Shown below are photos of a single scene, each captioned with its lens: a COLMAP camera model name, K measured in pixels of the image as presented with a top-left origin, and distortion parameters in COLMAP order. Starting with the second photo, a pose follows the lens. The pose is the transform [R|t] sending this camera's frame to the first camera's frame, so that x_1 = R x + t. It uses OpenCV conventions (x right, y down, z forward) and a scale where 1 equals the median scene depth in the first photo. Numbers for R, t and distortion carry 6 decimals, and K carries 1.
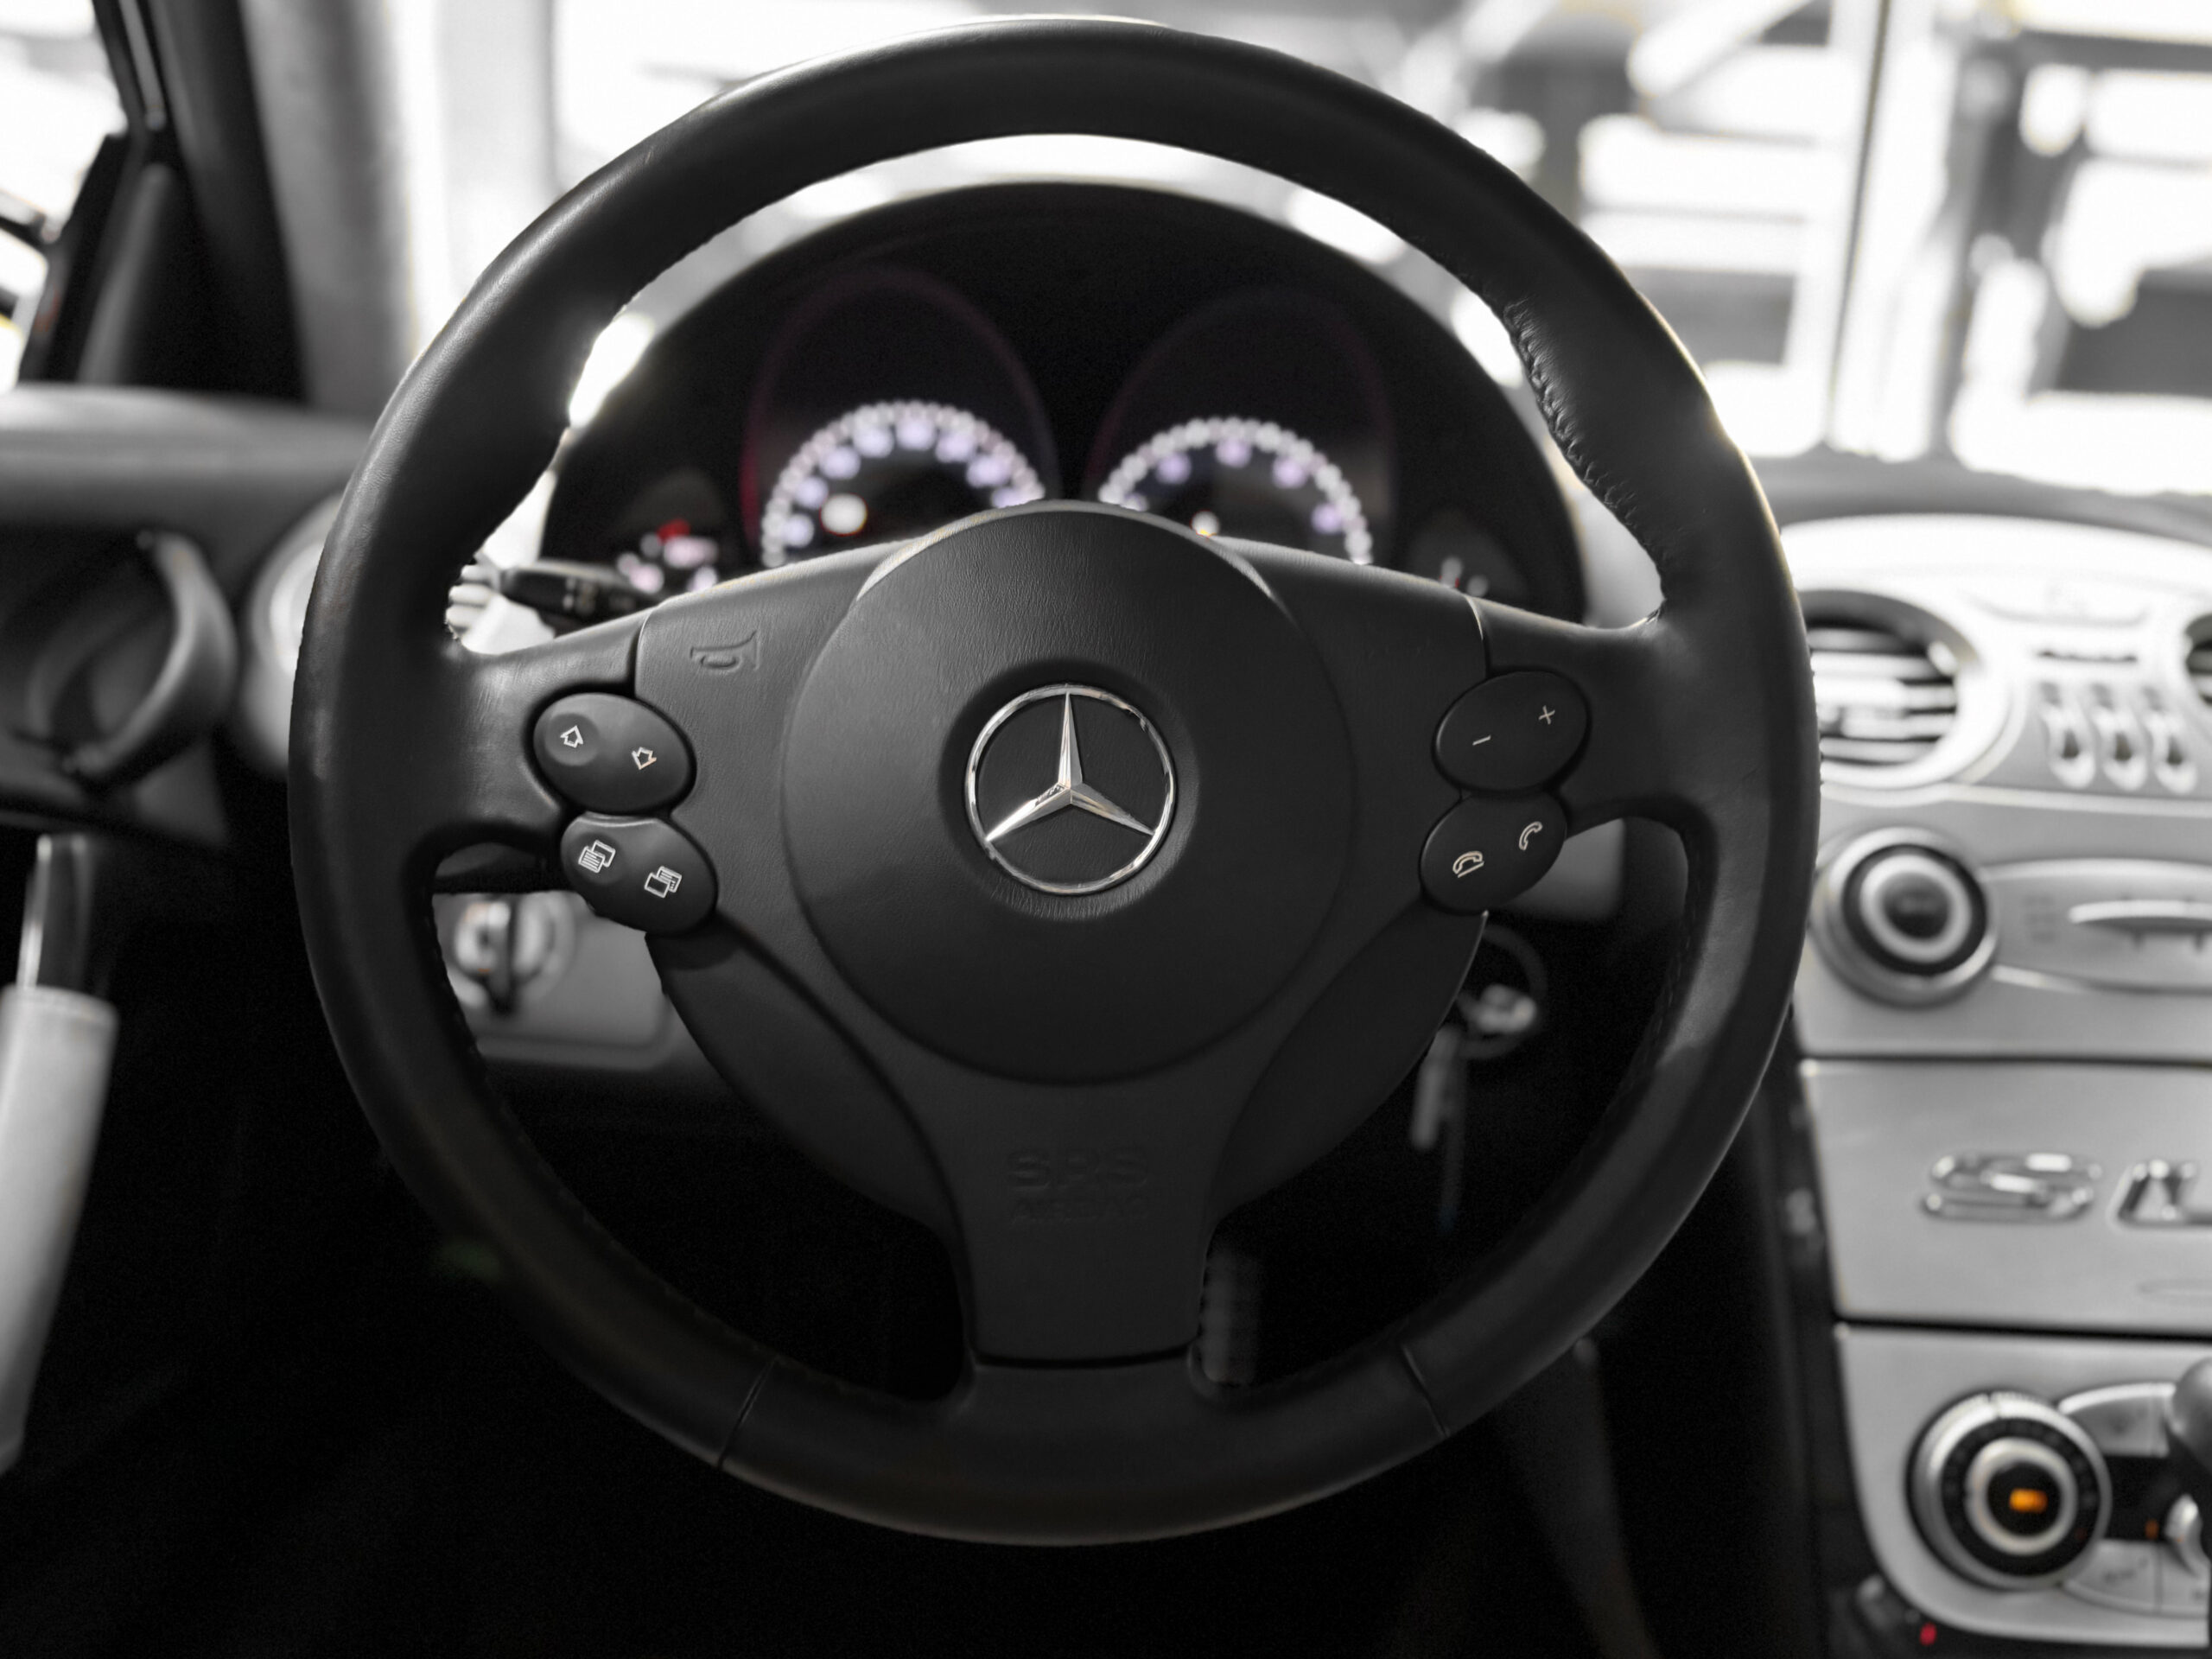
lens RADIAL K [[1808.4, 0, 1099.3], [0, 1808.4, 900.1], [0, 0, 1]] dist [0.055167, -0.118870]
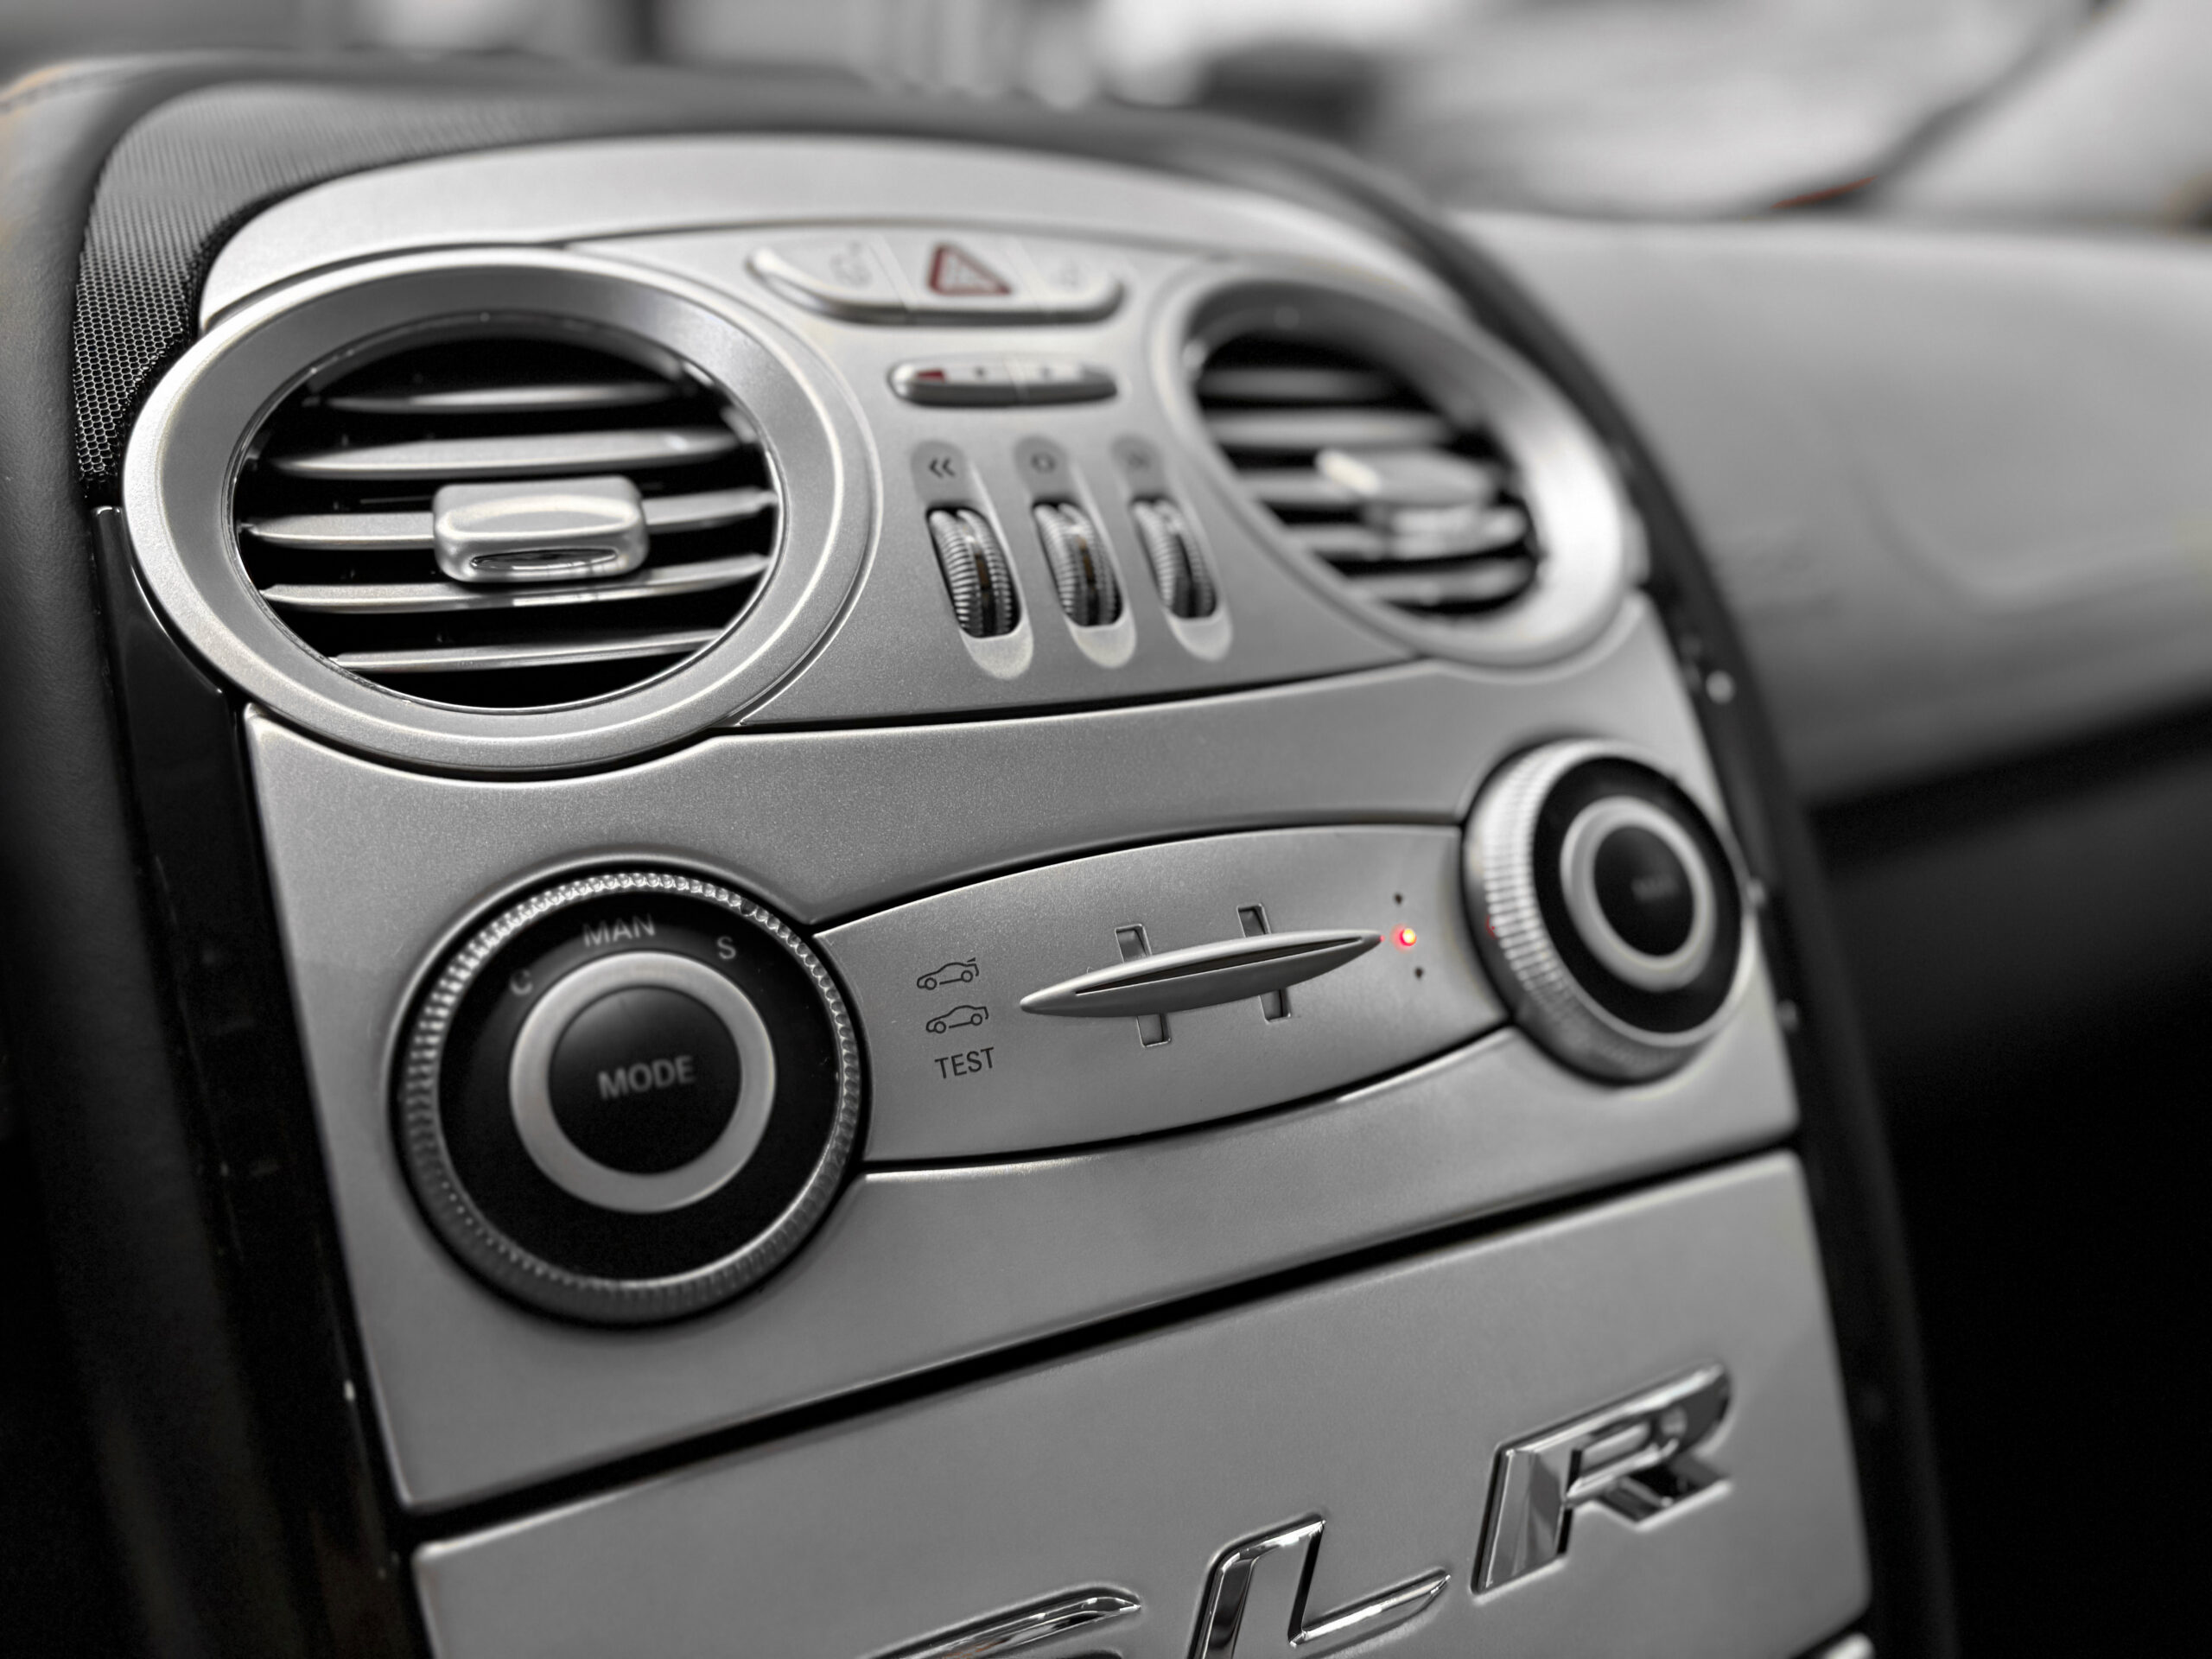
lens RADIAL K [[1664.5, 0, 1111.0], [0, 1664.5, 796.8], [0, 0, 1]] dist [0.006376, -0.079068]
pose [[0.907113, -0.166212, 0.386678, 0.411821], [0.134264, 0.984996, 0.108425, -0.079963], [-0.398898, -0.046436, 0.915819, 0.635149]]
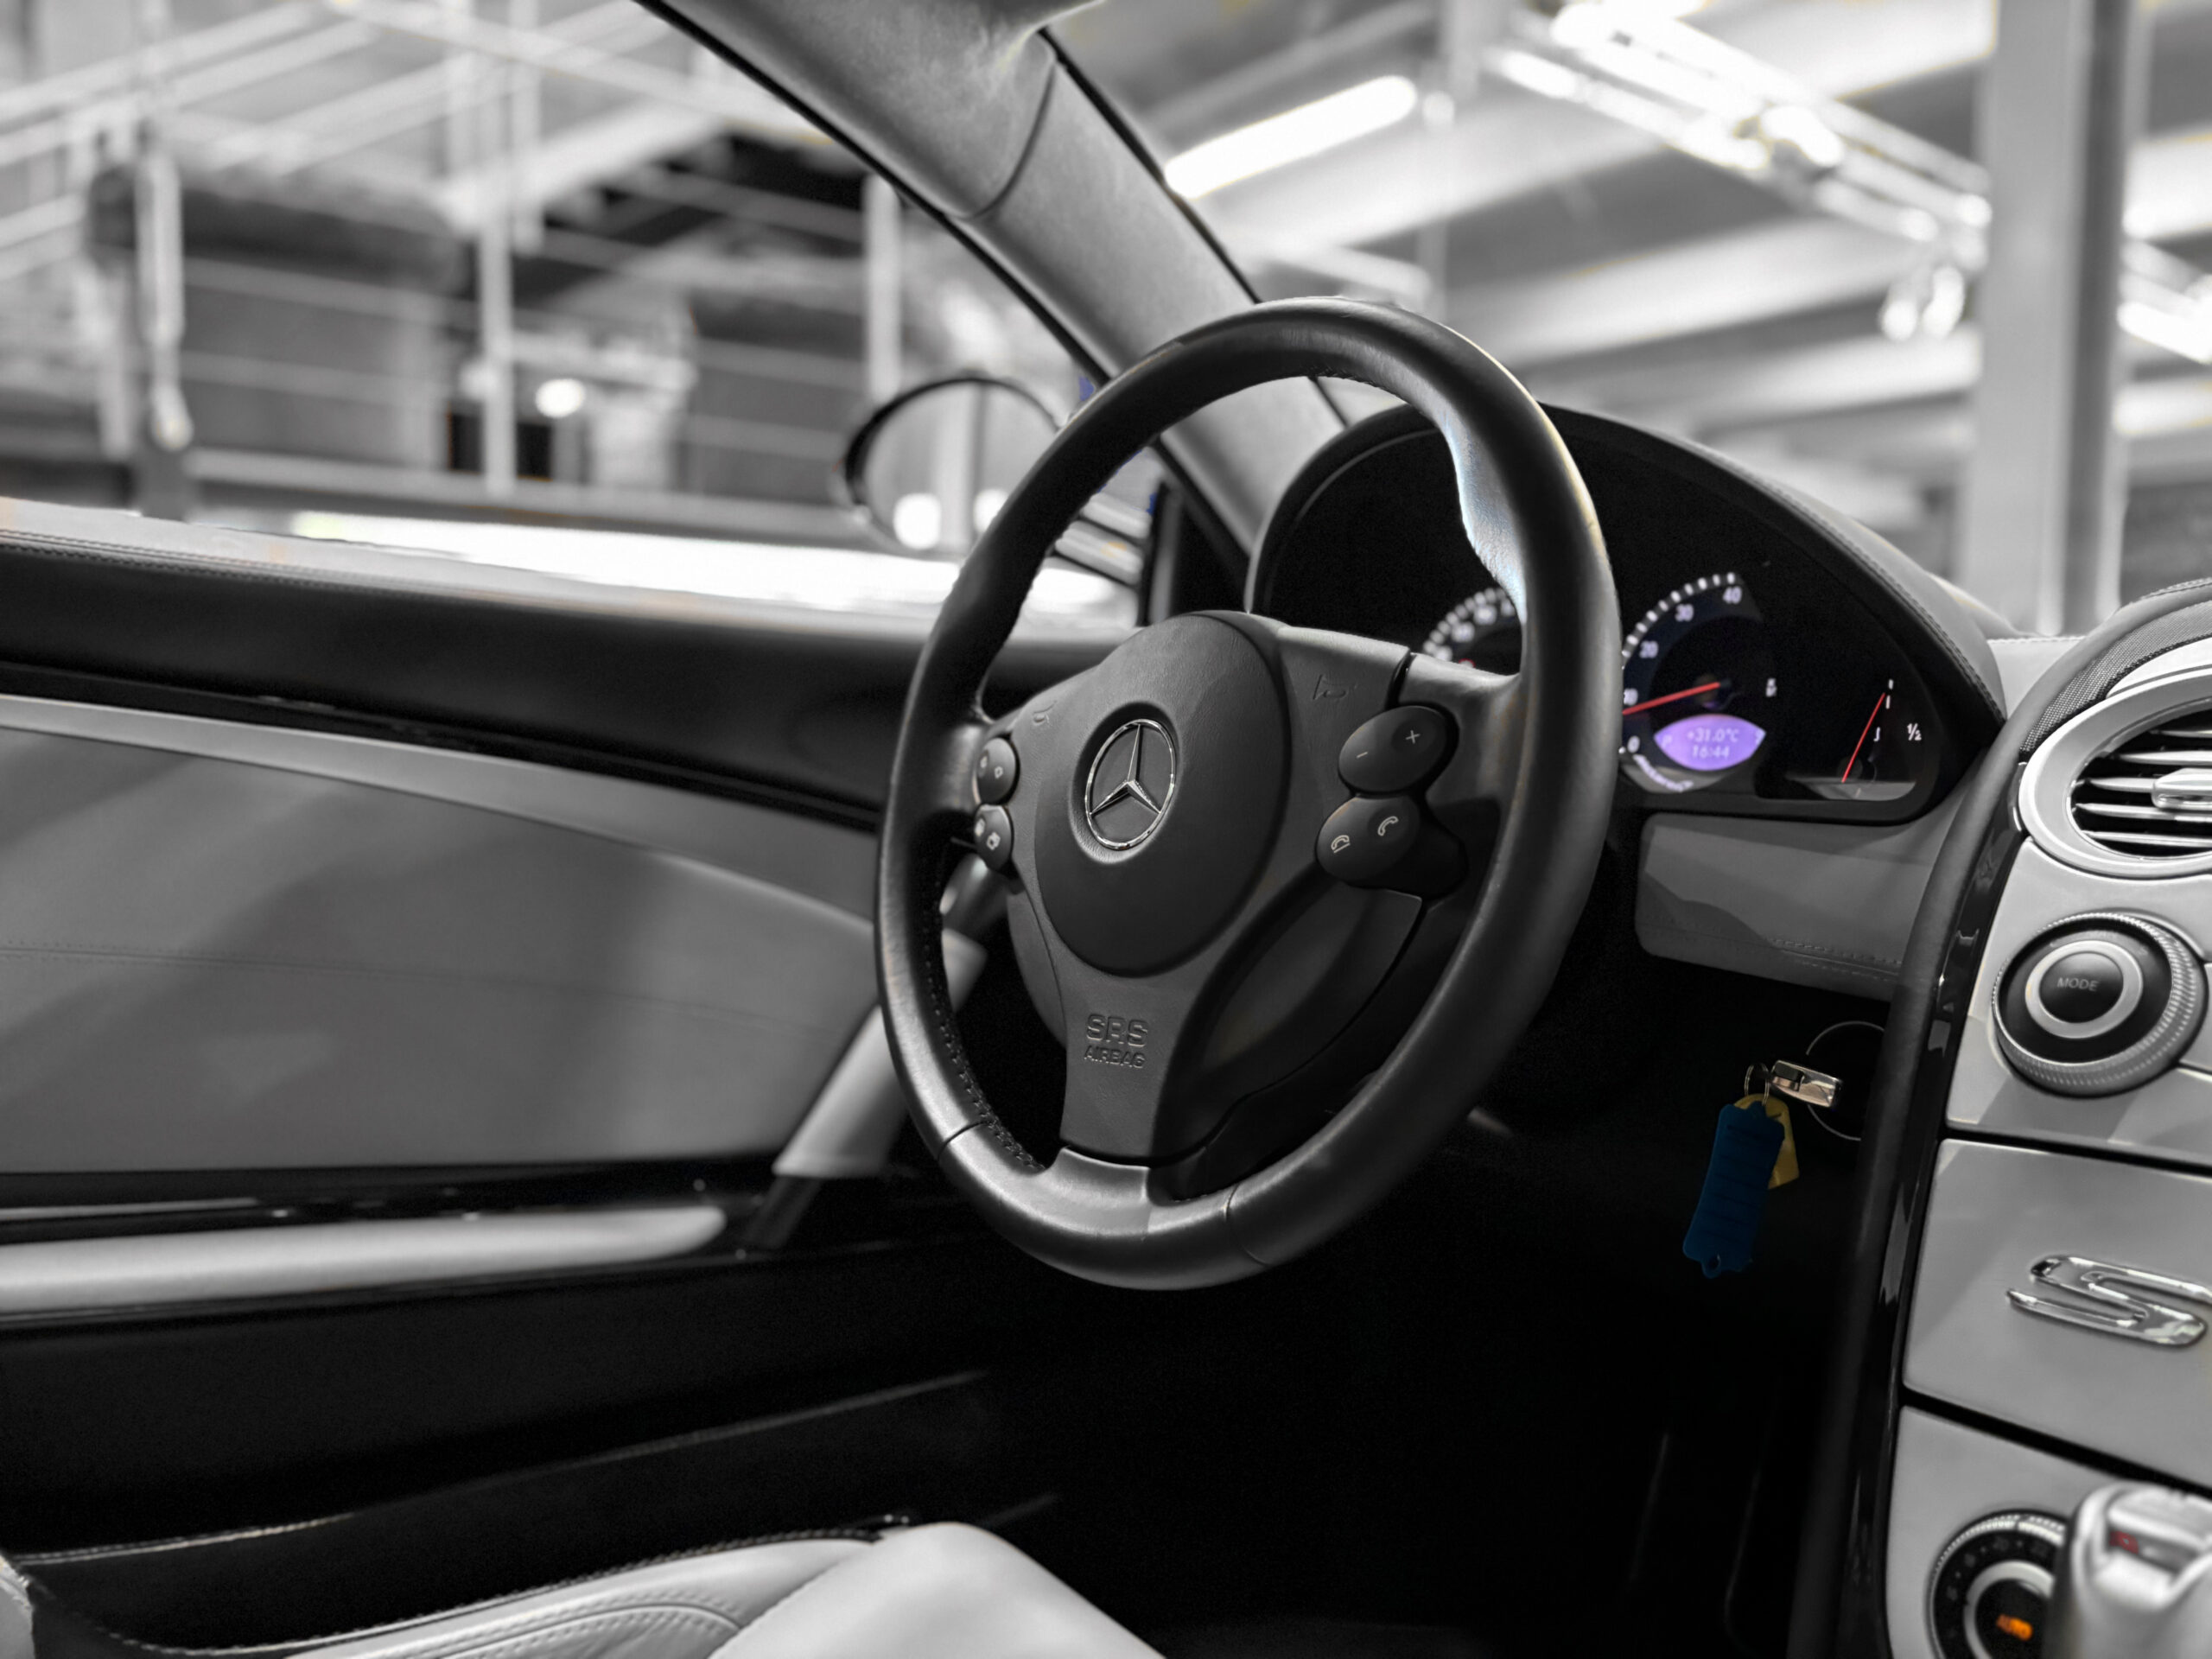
lens RADIAL K [[1736.4, 0, 1106.0], [0, 1736.4, 829.5], [0, 0, 1]] dist [0.029291, -0.013502]
pose [[0.596103, 0.011918, -0.802820, 0.862572], [-0.173607, 0.978150, -0.114384, 0.112652], [0.783915, 0.207560, 0.585147, 0.072703]]
